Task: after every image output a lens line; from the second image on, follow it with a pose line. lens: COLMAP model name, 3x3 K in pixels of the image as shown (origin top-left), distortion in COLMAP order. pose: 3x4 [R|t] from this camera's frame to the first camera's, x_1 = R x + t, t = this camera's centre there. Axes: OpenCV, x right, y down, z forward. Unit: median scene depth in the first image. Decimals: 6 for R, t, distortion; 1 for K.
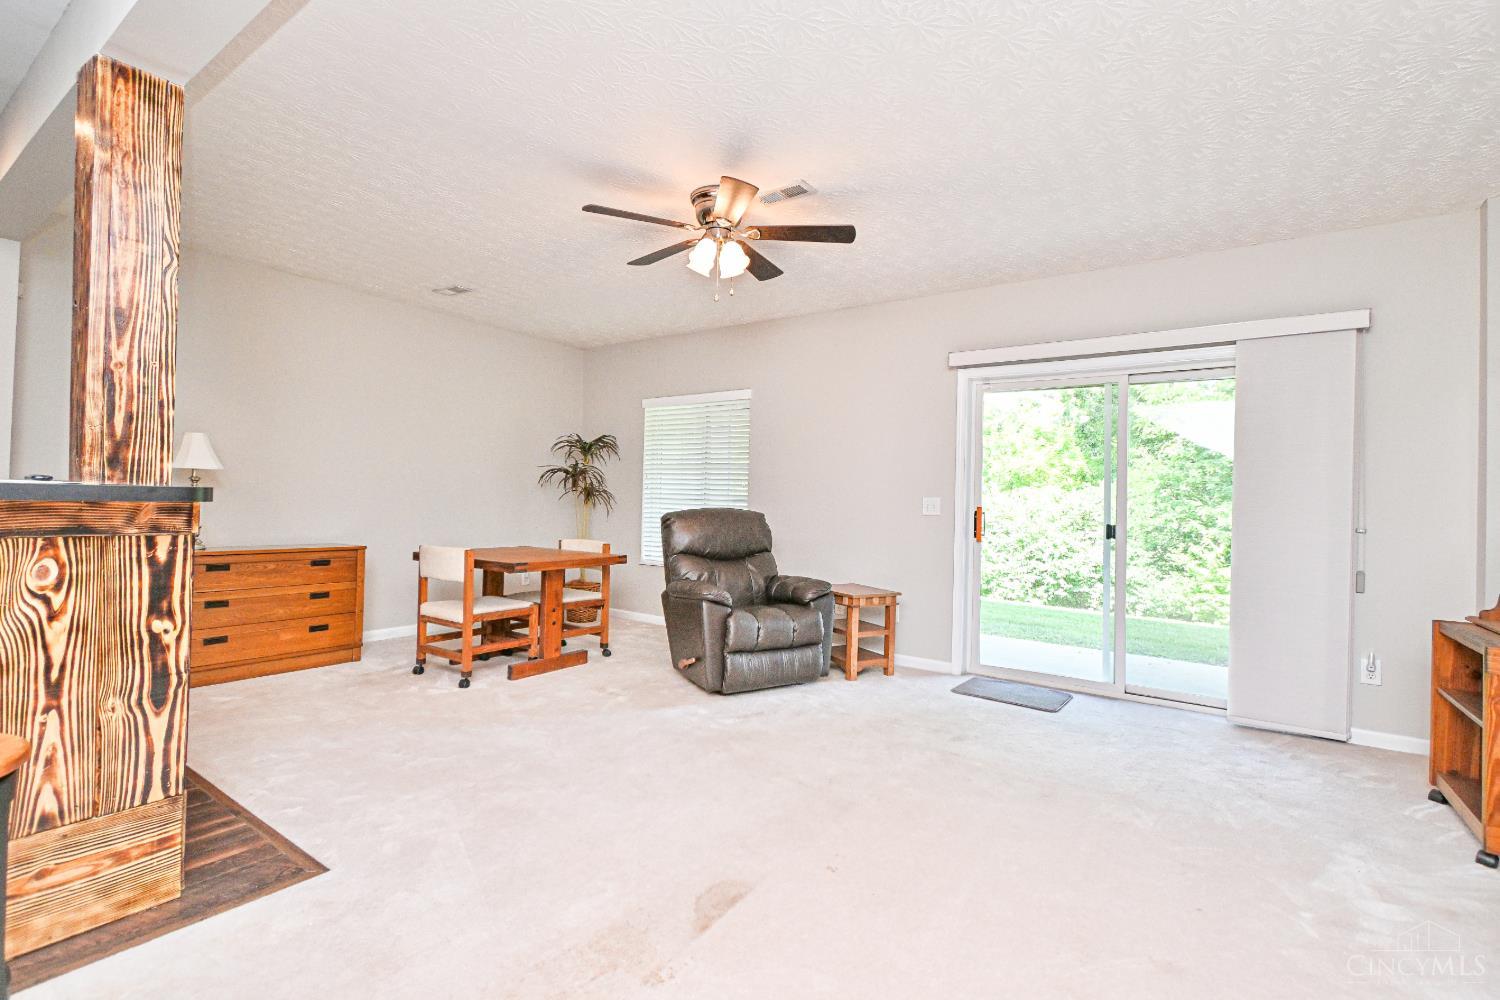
lens RADIAL K [[662.2, 0, 757.6], [0, 662.2, 501.8], [0, 0, 1]] dist [0.007804, -0.003036]
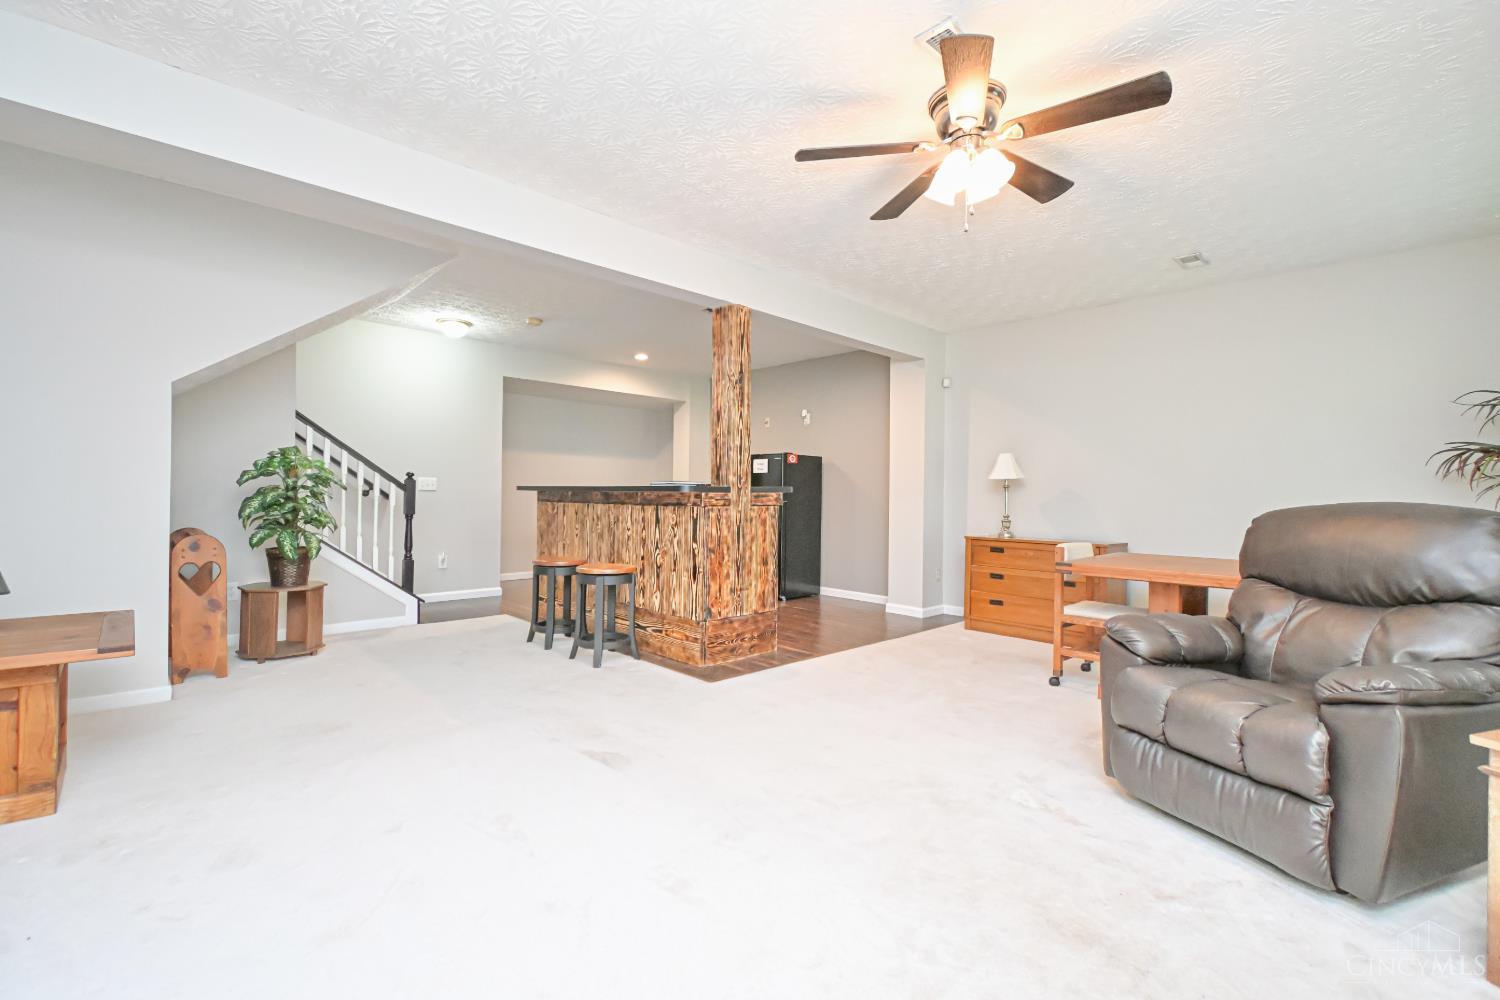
lens RADIAL K [[662.2, 0, 754.0], [0, 662.2, 496.9], [0, 0, 1]] dist [0.007804, -0.003036]
pose [[-0.177576, -0.025139, -0.983786, 1.366461], [-0.017897, 0.999591, -0.022312, 0.062566], [0.983944, 0.013644, -0.177953, 1.618274]]
